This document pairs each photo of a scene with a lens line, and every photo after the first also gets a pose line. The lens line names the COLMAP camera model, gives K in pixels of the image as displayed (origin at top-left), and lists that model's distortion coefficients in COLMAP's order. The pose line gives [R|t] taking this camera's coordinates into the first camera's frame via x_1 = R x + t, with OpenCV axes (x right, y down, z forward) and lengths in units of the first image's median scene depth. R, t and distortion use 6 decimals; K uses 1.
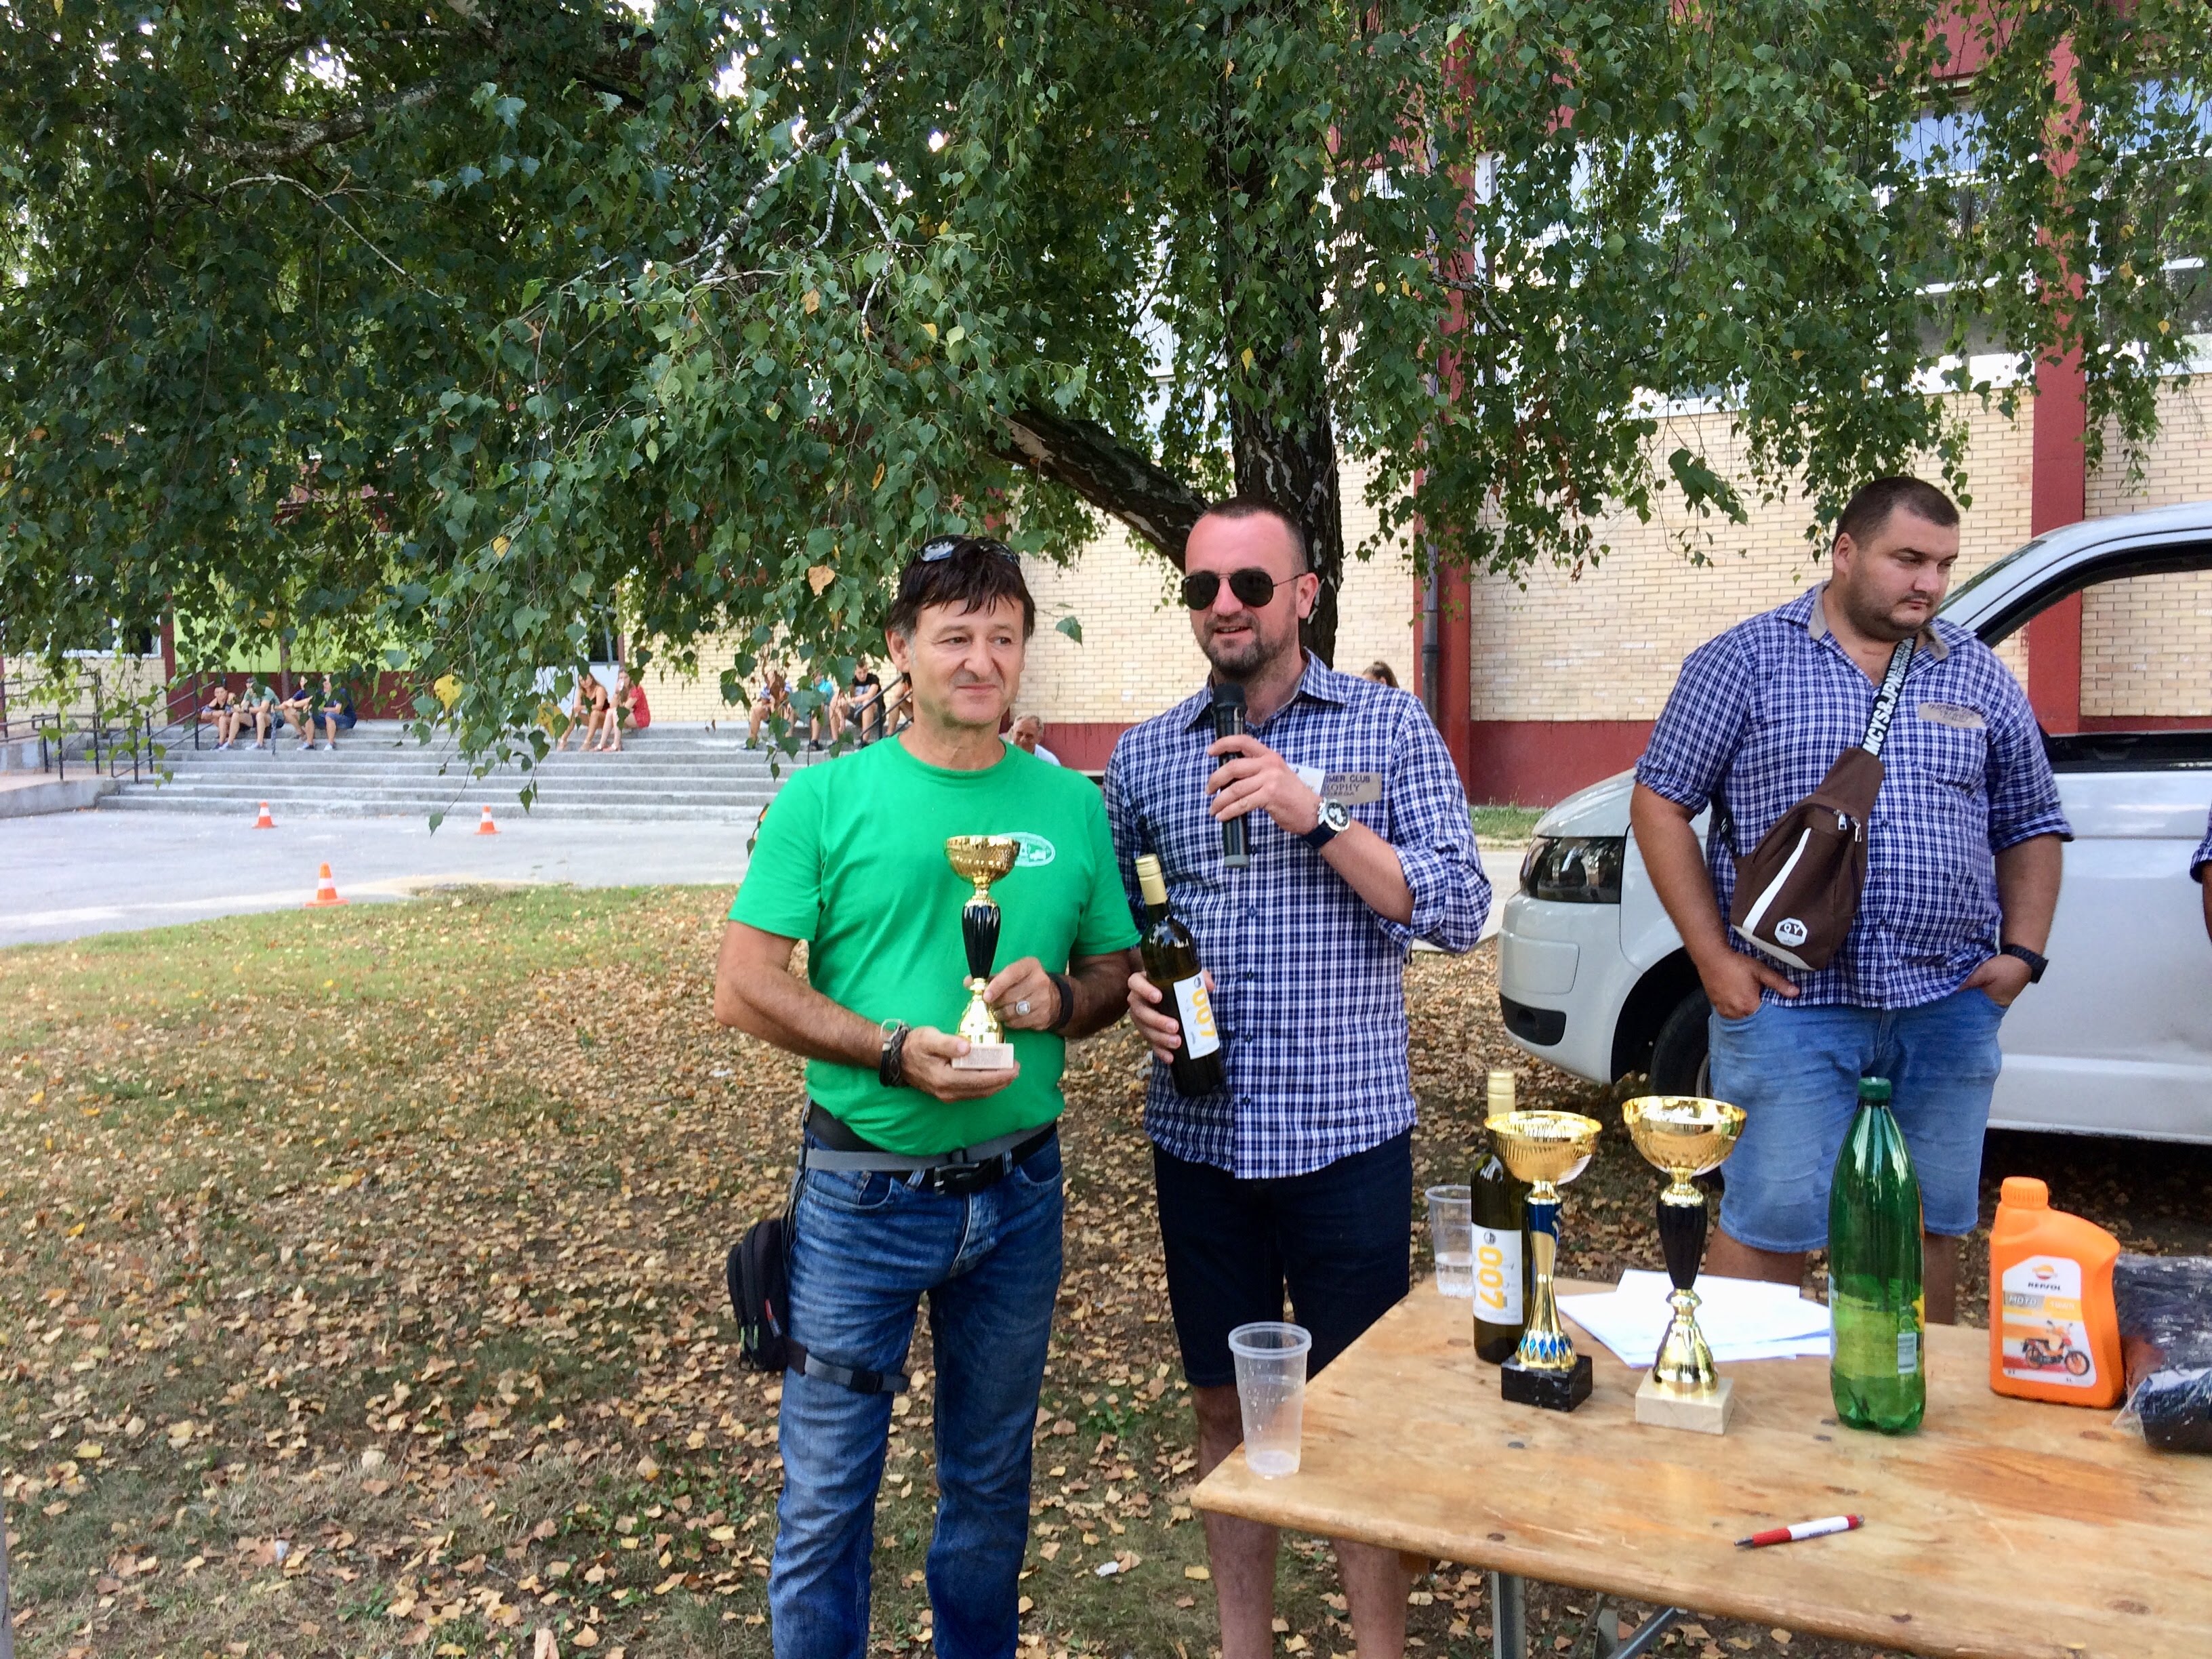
lens RADIAL K [[1888.2, 0, 1112.4], [0, 1888.2, 778.6], [0, 0, 1]] dist [0.073012, -0.103288]
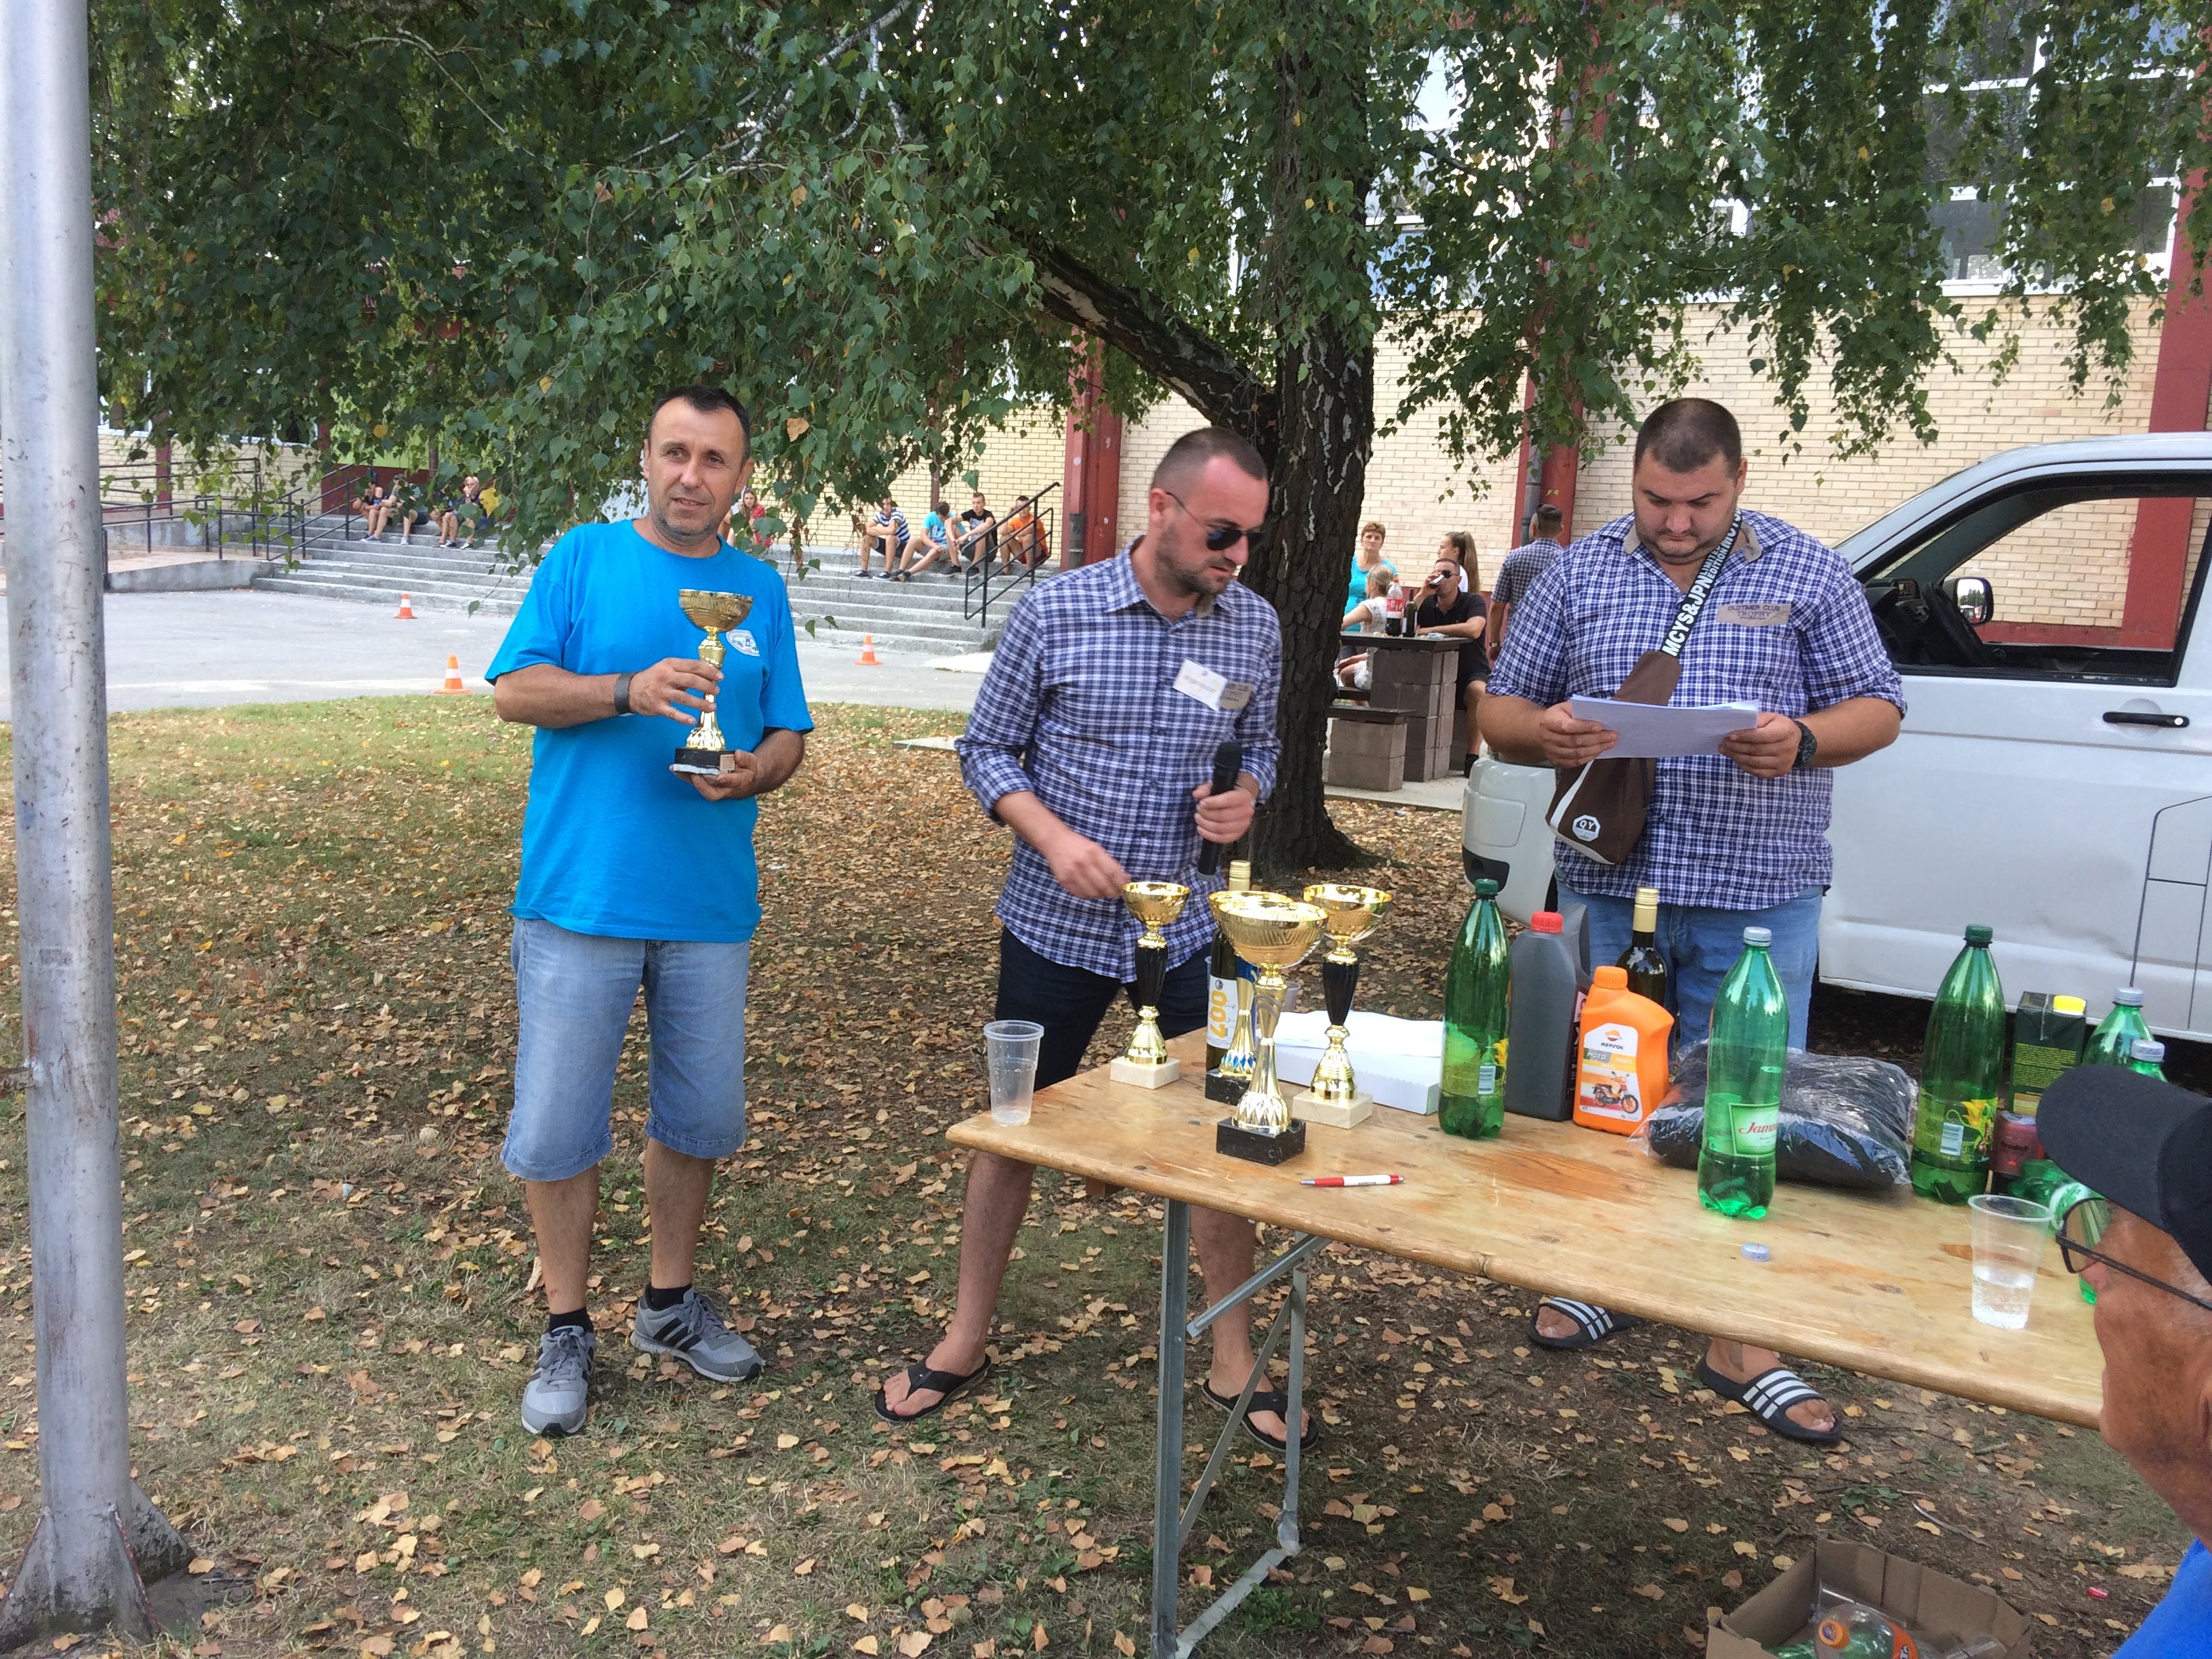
lens RADIAL K [[1845.9, 0, 1099.6], [0, 1845.9, 810.0], [0, 0, 1]] dist [0.092985, -0.138361]
pose [[0.995316, 0.076654, -0.058905, 0.084016], [-0.070480, 0.992431, 0.100569, -0.000506], [0.066168, -0.095946, 0.993185, -0.122559]]
